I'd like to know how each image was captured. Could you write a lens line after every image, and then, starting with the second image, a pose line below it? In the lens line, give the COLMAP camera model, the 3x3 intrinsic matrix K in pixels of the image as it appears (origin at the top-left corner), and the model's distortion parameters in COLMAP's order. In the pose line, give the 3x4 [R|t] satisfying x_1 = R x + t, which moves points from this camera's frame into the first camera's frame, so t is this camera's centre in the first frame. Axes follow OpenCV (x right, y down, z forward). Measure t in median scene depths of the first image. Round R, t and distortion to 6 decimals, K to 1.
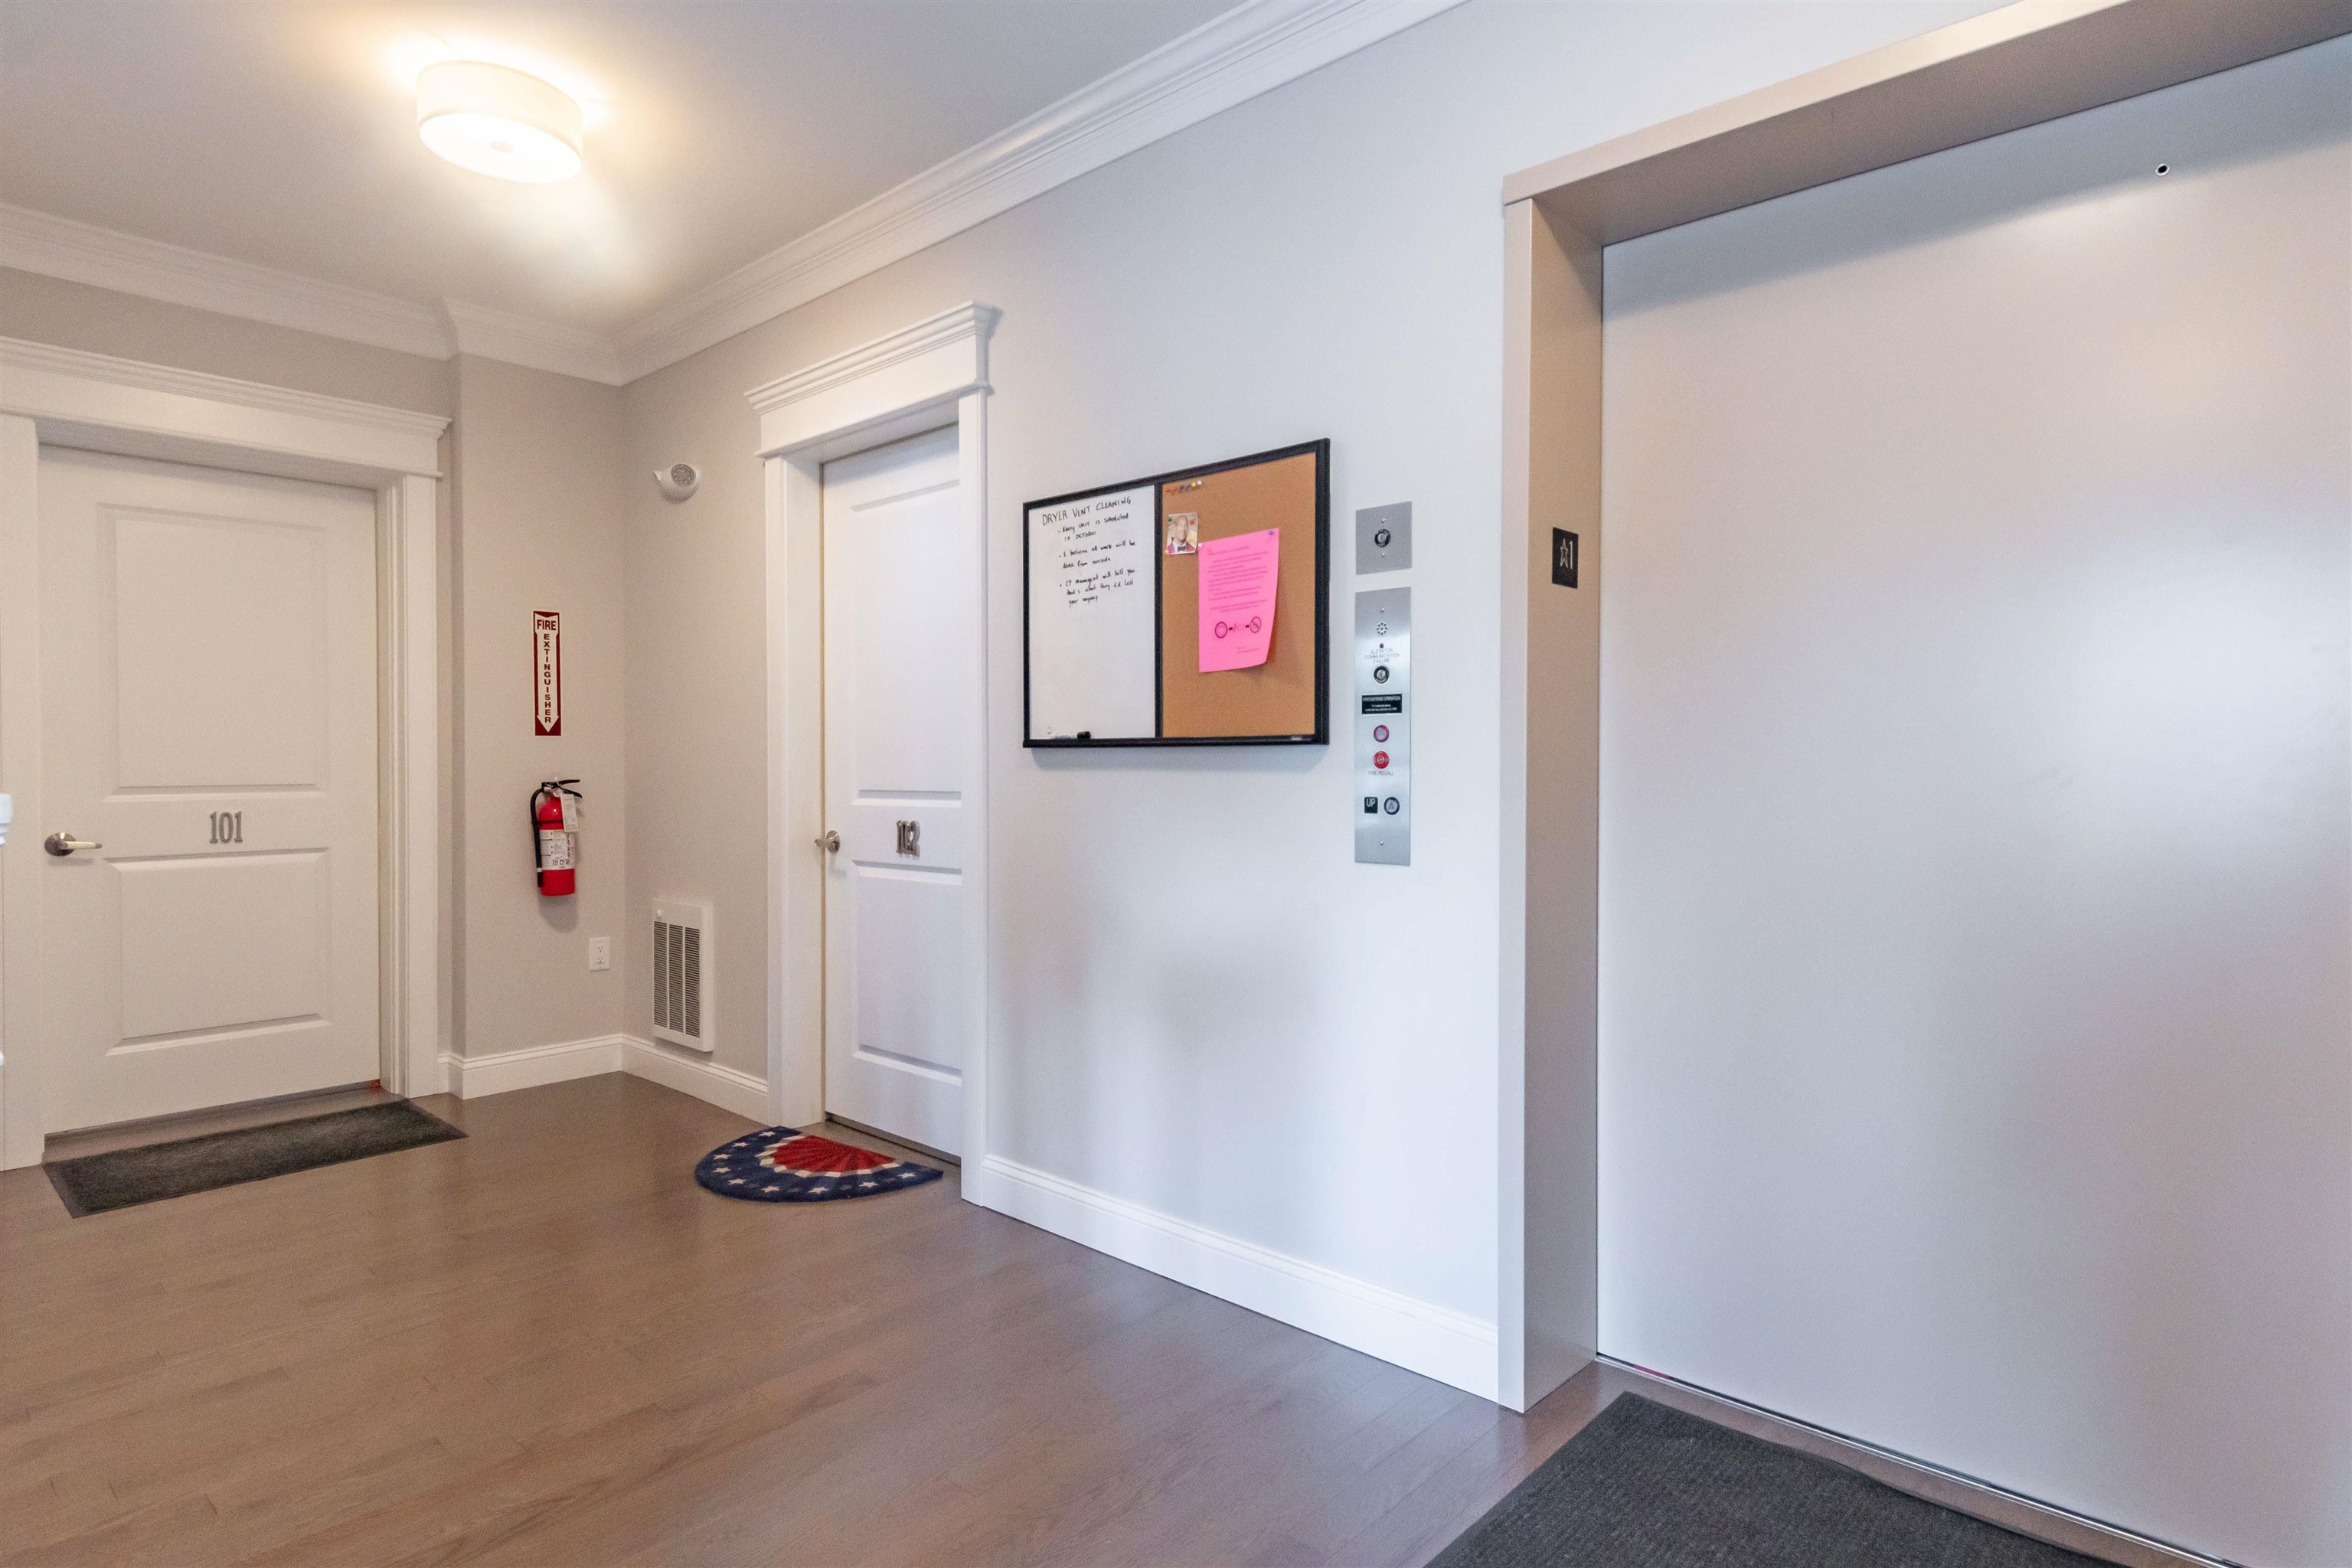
lens RADIAL K [[1269.6, 0, 1176.0], [0, 1269.6, 784.0], [0, 0, 1]] dist [-0.000223, -0.000360]
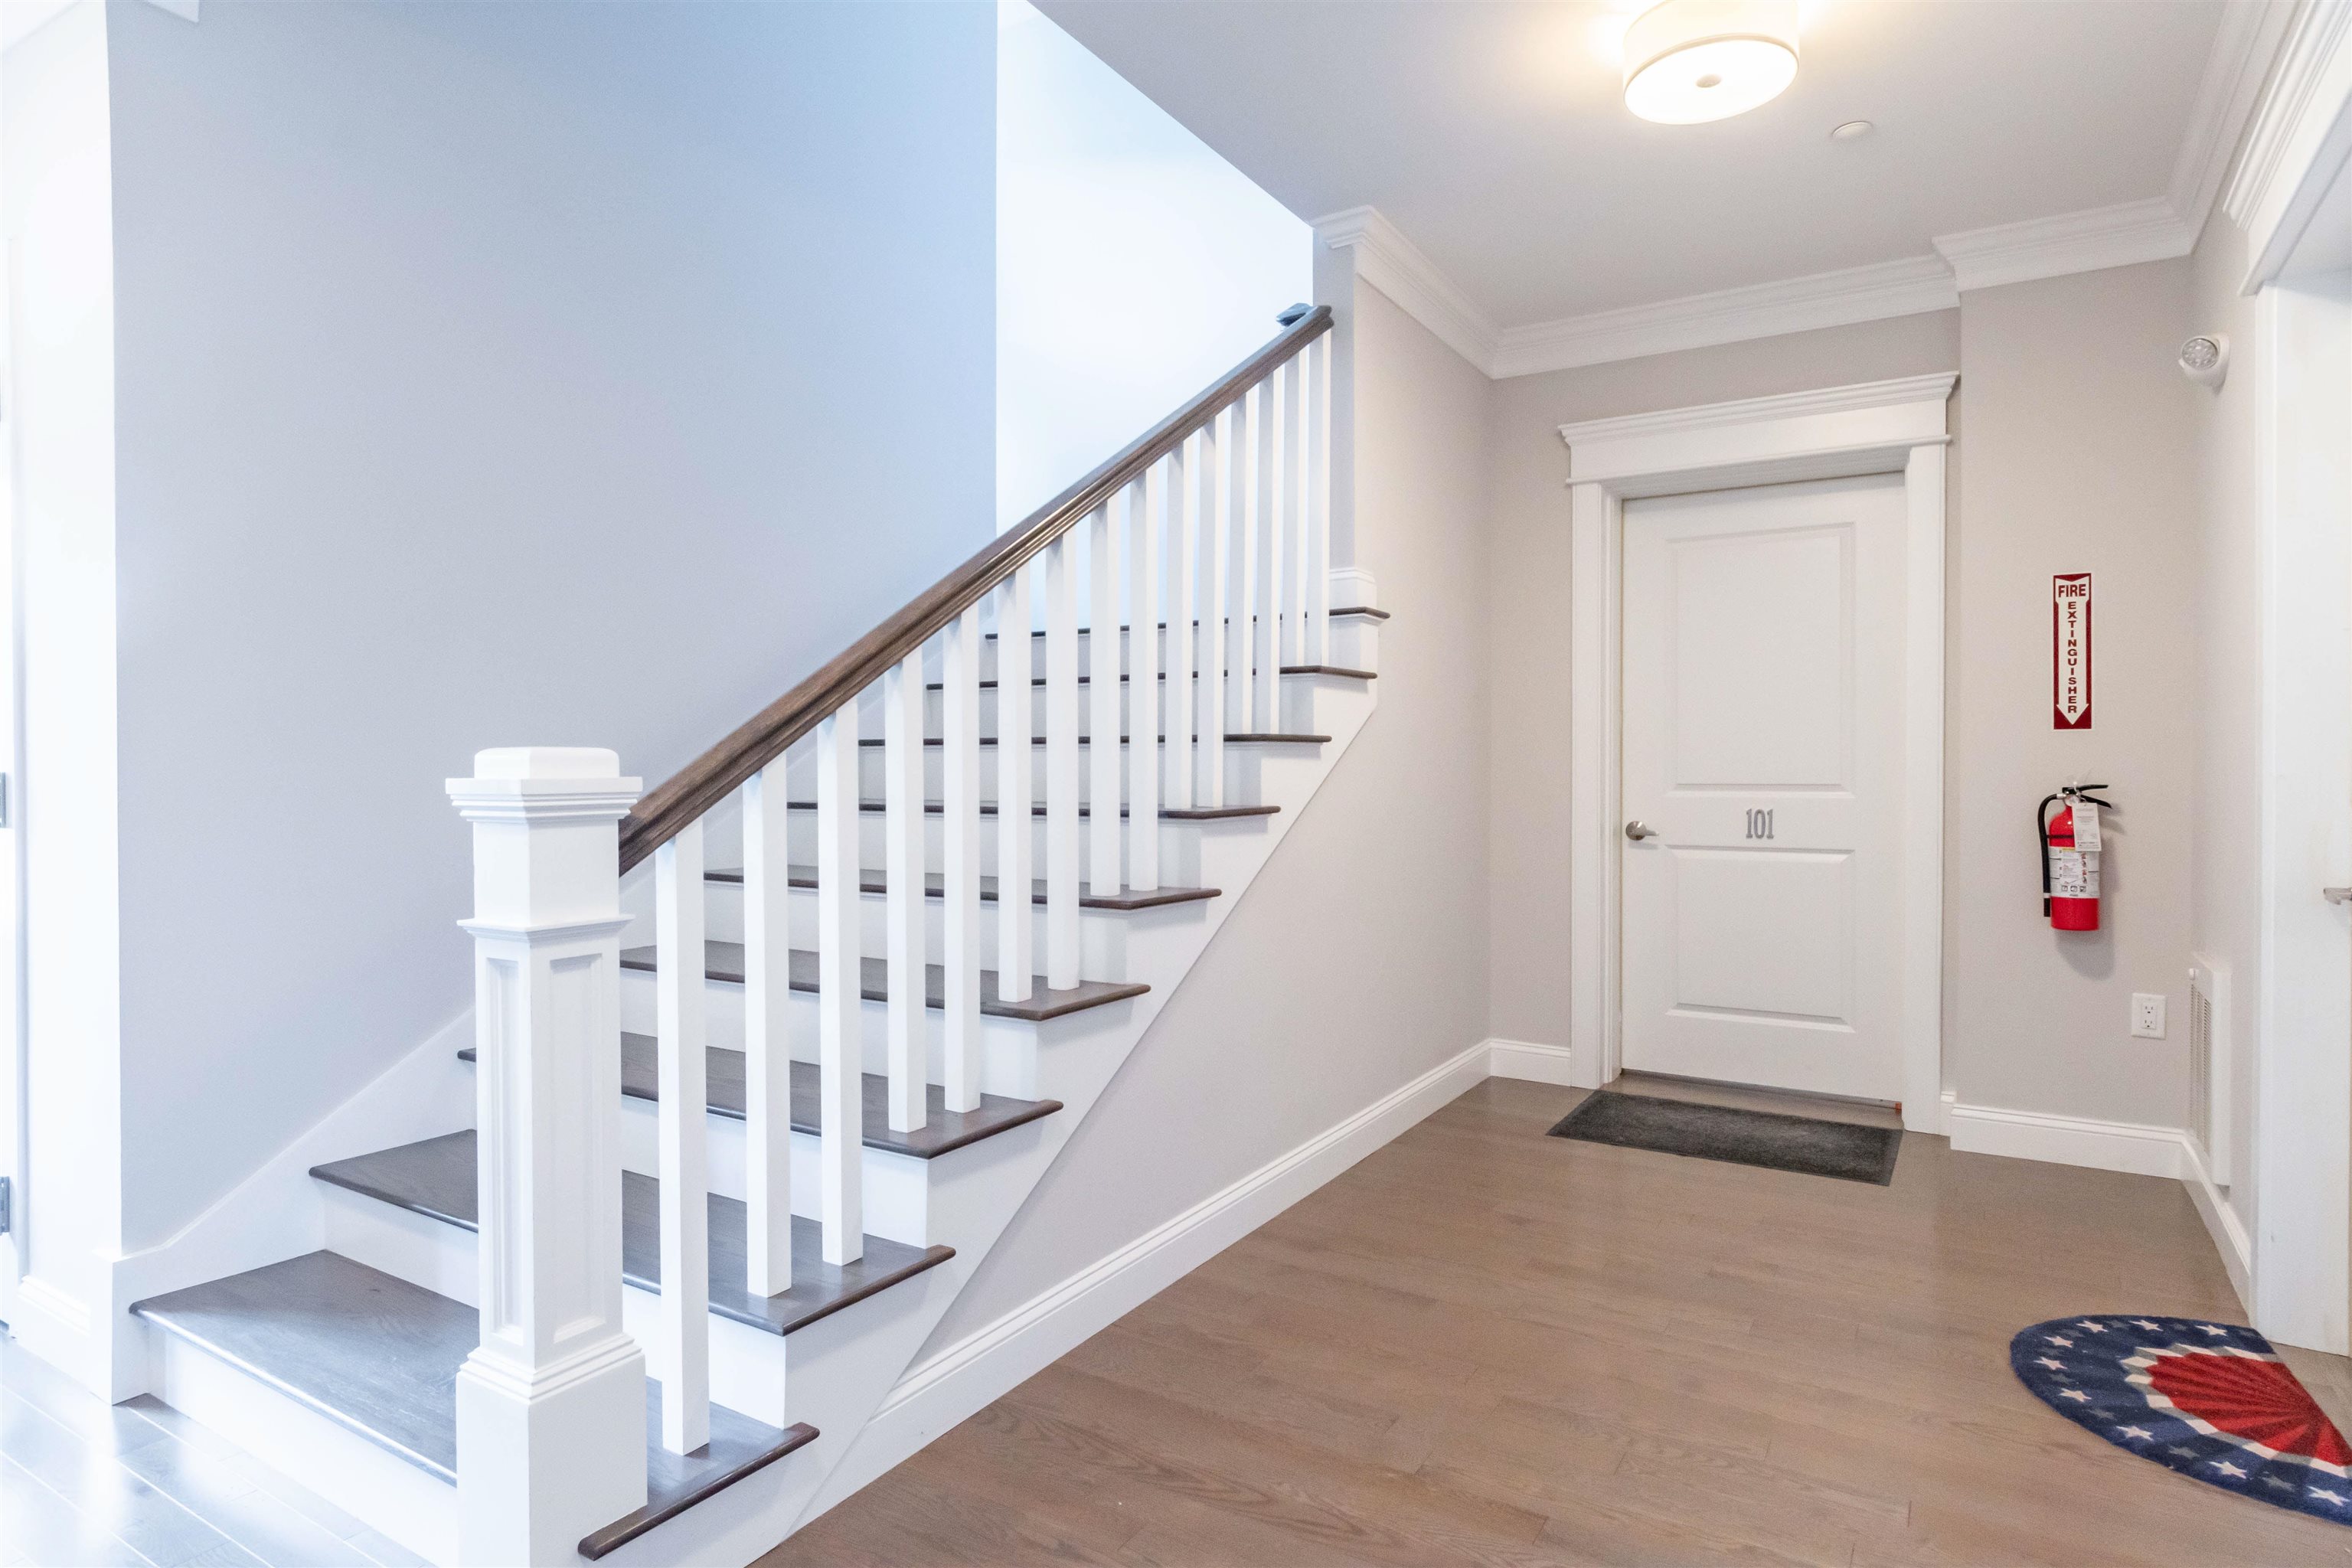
lens RADIAL K [[1269.6, 0, 1176.0], [0, 1269.6, 784.0], [0, 0, 1]] dist [-0.000223, -0.000360]
pose [[0.180536, 0.017360, -0.983415, 0.197656], [-0.015741, 0.999767, 0.014759, -0.006764], [0.983442, 0.012815, 0.180768, 0.314365]]
